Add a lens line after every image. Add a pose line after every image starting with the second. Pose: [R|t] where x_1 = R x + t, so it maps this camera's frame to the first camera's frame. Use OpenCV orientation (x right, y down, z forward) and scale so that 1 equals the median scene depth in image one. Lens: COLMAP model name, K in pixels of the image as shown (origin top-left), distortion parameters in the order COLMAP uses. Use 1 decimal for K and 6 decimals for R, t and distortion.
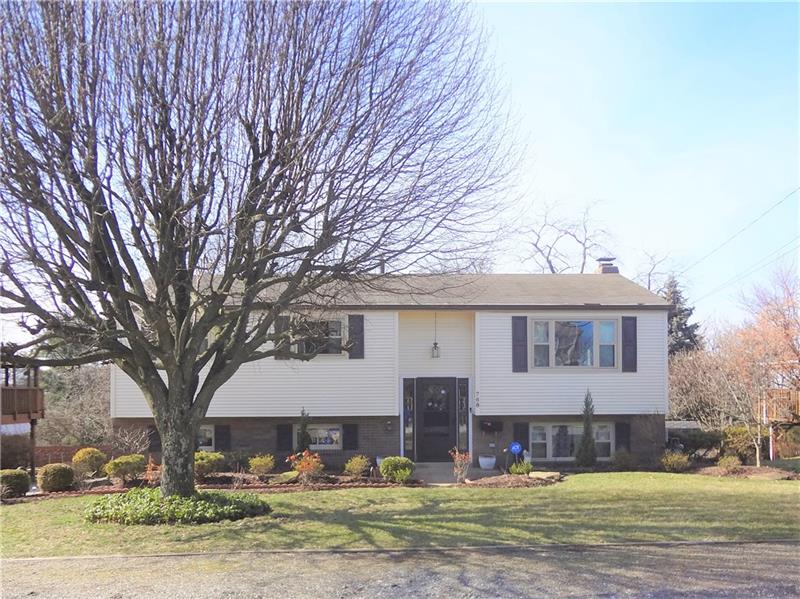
lens RADIAL K [[598.3, 0, 395.6], [0, 598.3, 298.6], [0, 0, 1]] dist [-0.004588, 0.000326]
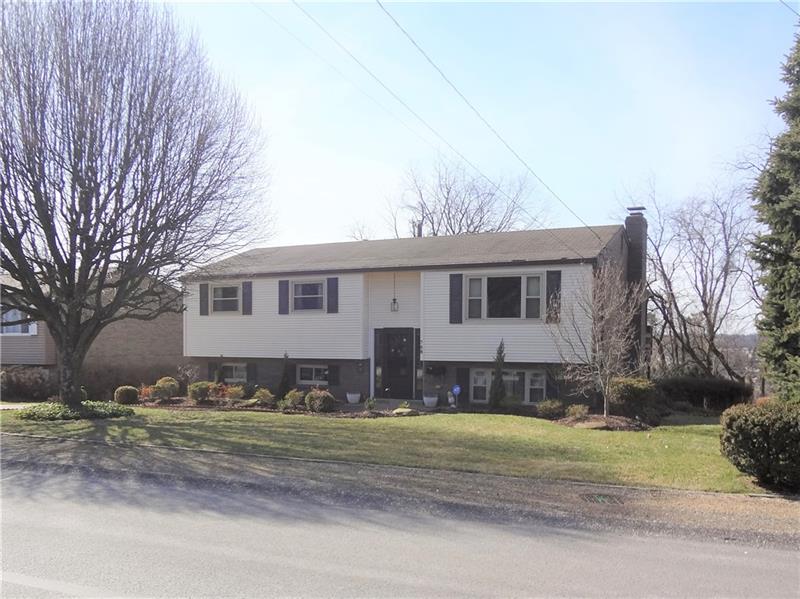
lens RADIAL K [[546.0, 0, 400.2], [0, 546.0, 288.8], [0, 0, 1]] dist [0.063400, 0.000115]
pose [[0.919118, -0.026592, -0.393085, 0.517135], [0.050577, 0.997428, 0.050784, -0.000165], [0.390723, -0.066558, 0.918099, 0.015339]]
